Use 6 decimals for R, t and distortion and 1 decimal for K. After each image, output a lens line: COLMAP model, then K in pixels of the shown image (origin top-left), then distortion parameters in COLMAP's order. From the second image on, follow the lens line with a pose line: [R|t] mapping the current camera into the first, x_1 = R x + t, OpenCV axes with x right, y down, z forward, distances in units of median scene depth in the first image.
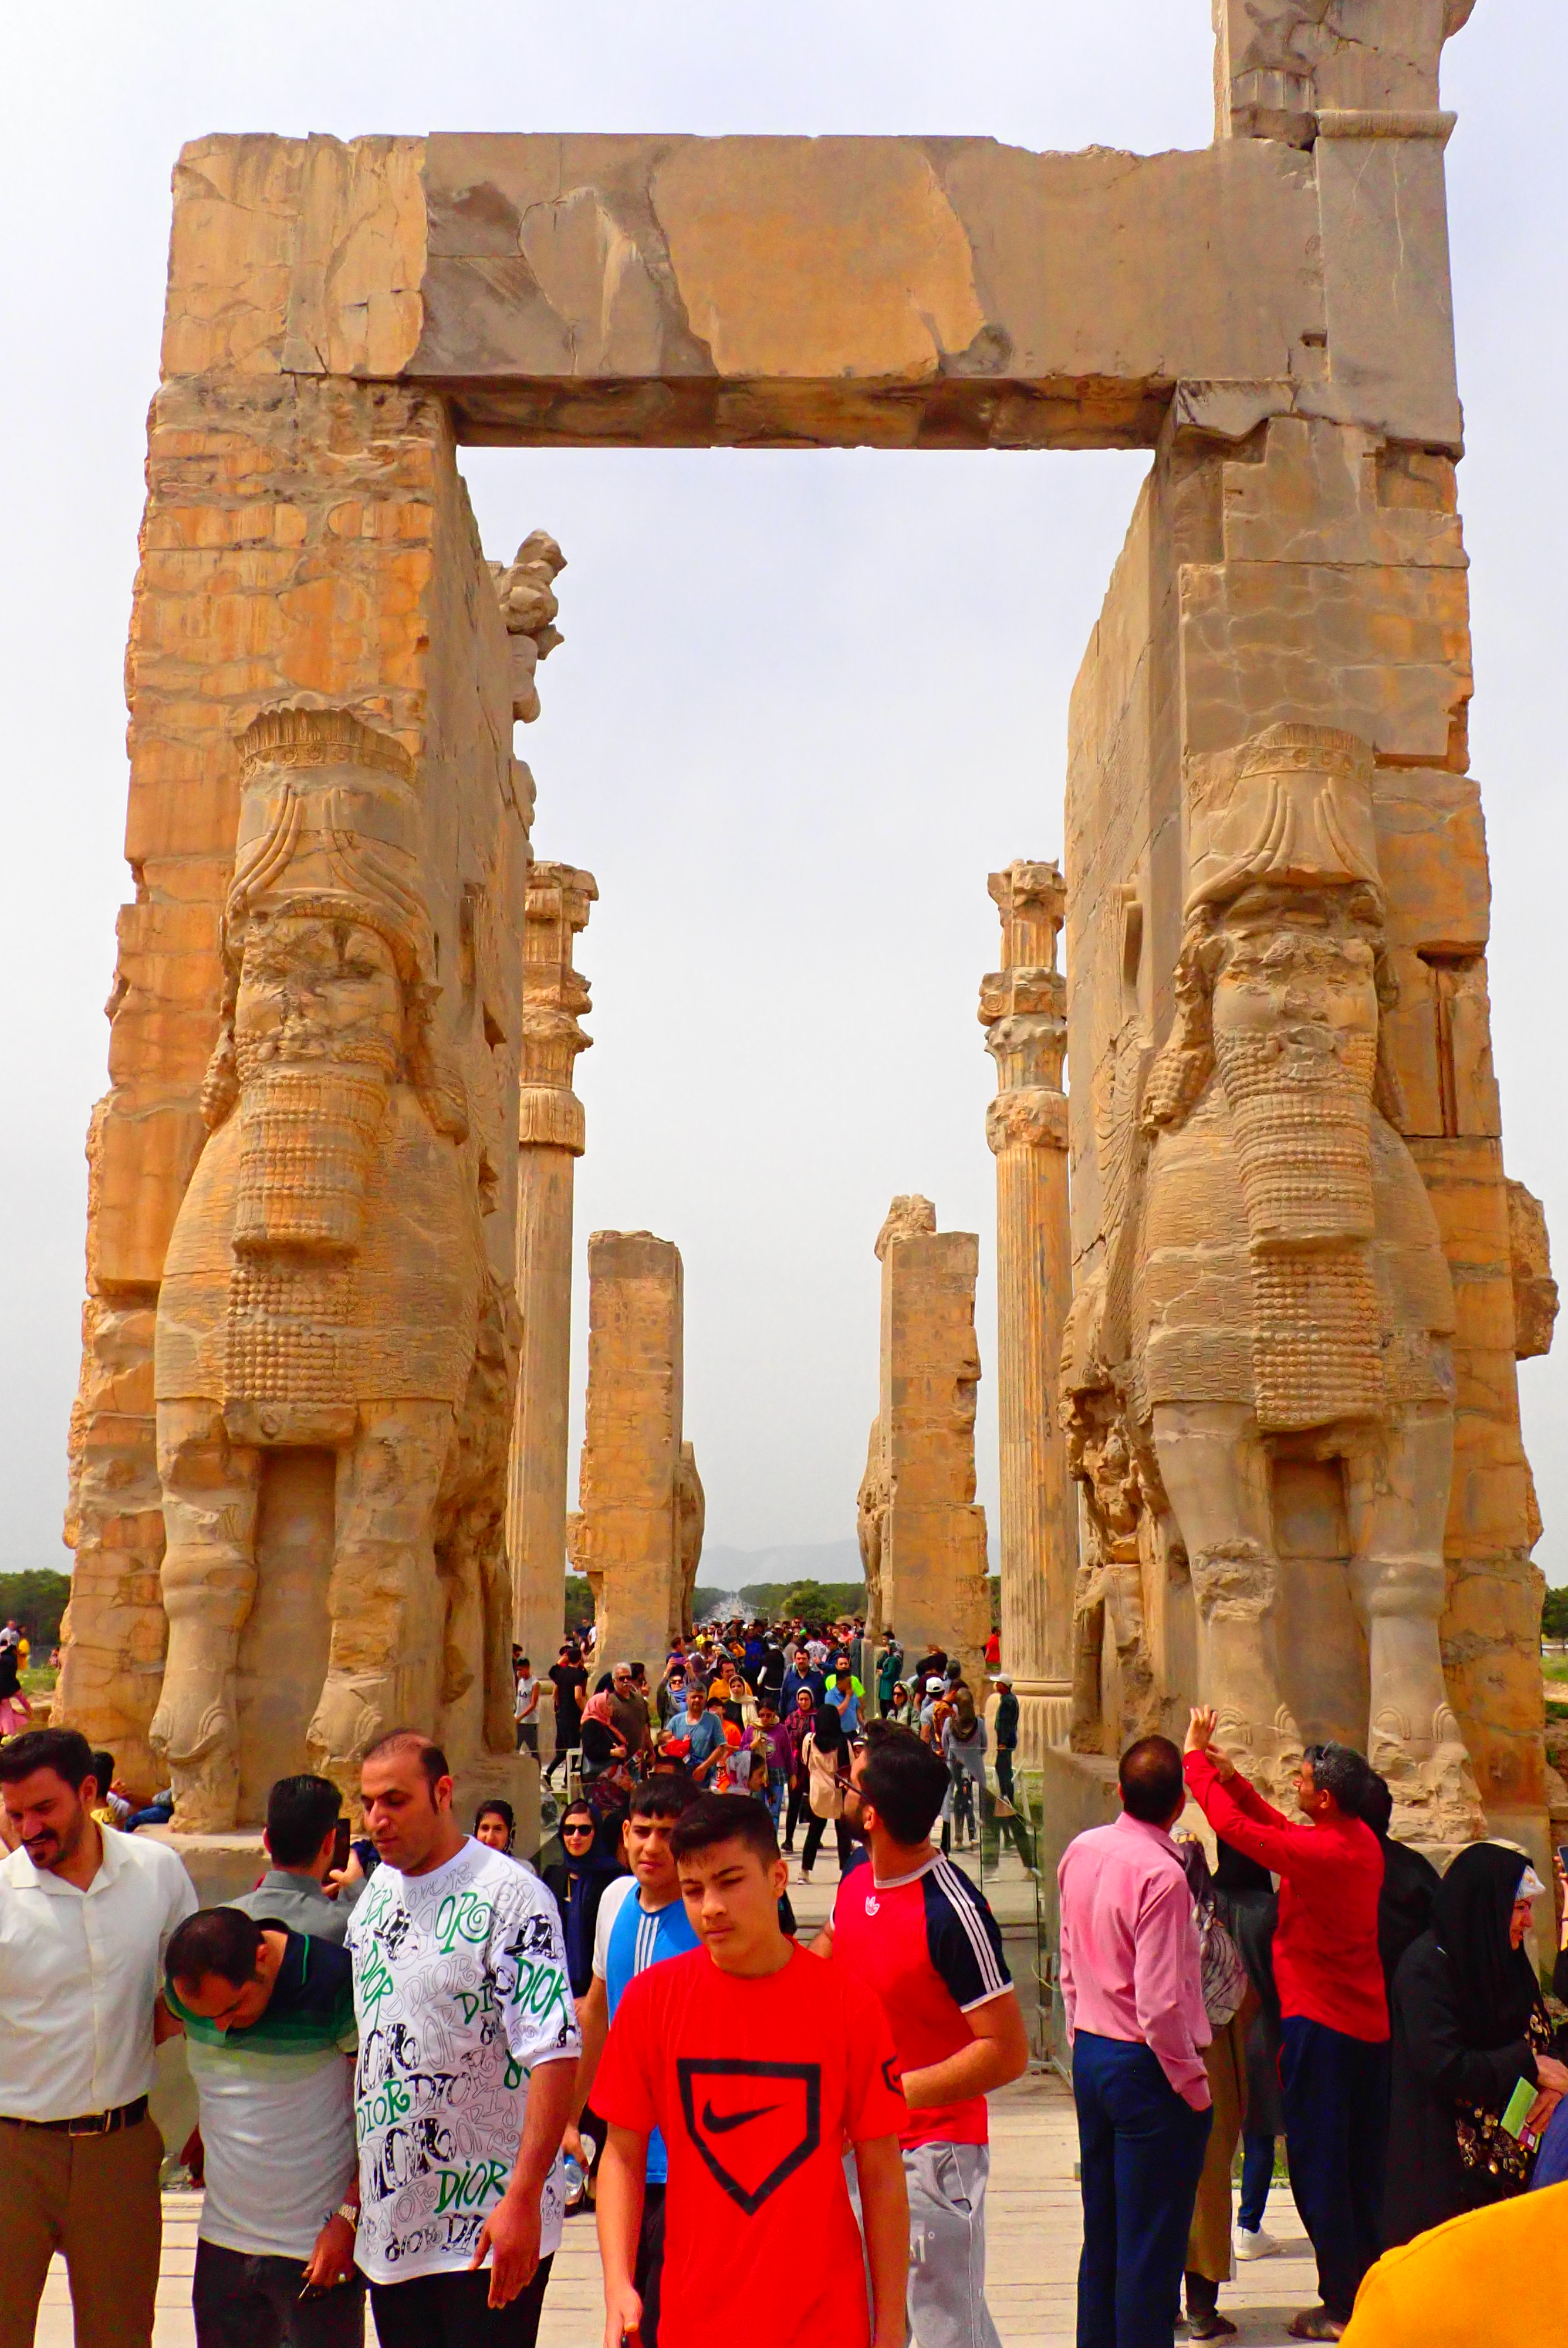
lens RADIAL K [[1907.7, 0, 799.9], [0, 1907.7, 1178.6], [0, 0, 1]] dist [-0.003964, -0.006259]
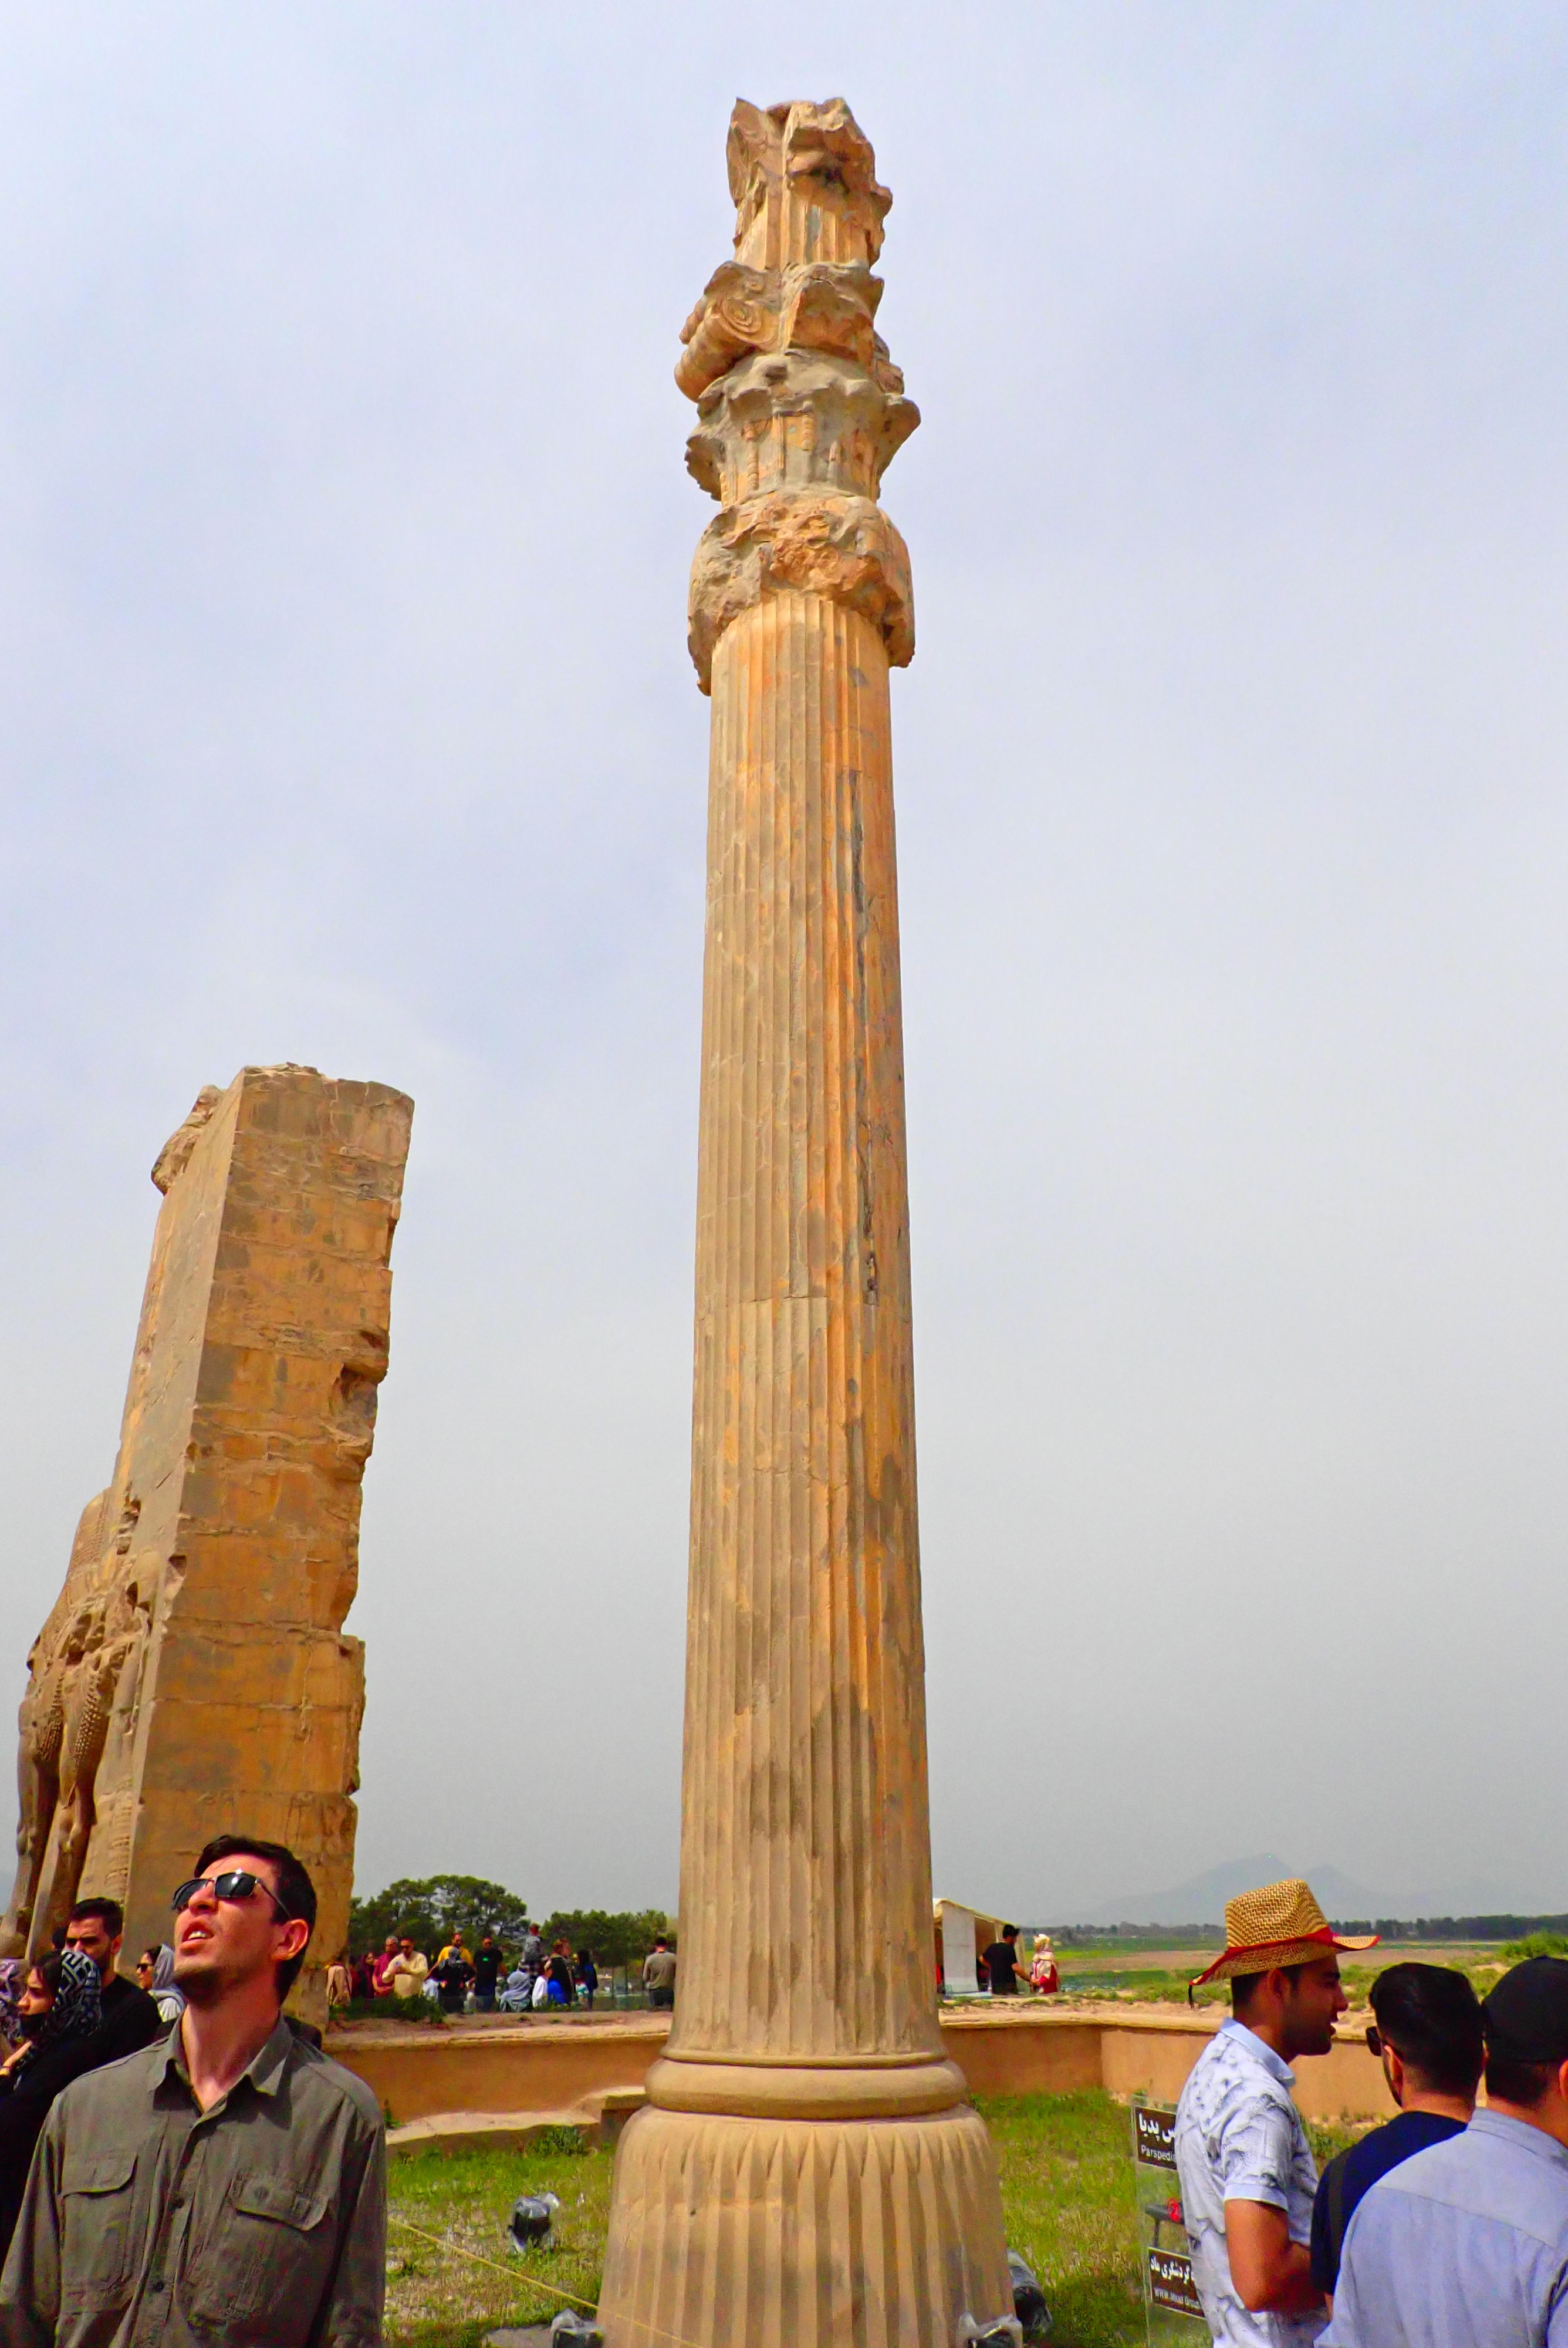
lens RADIAL K [[1723.4, 0, 781.7], [0, 1723.4, 1178.1], [0, 0, 1]] dist [0.003579, -0.000255]
pose [[0.880489, 0.182083, 0.437704, -0.066495], [-0.093537, 0.971873, -0.216135, 0.509818], [-0.464747, 0.149363, 0.872755, 2.022216]]
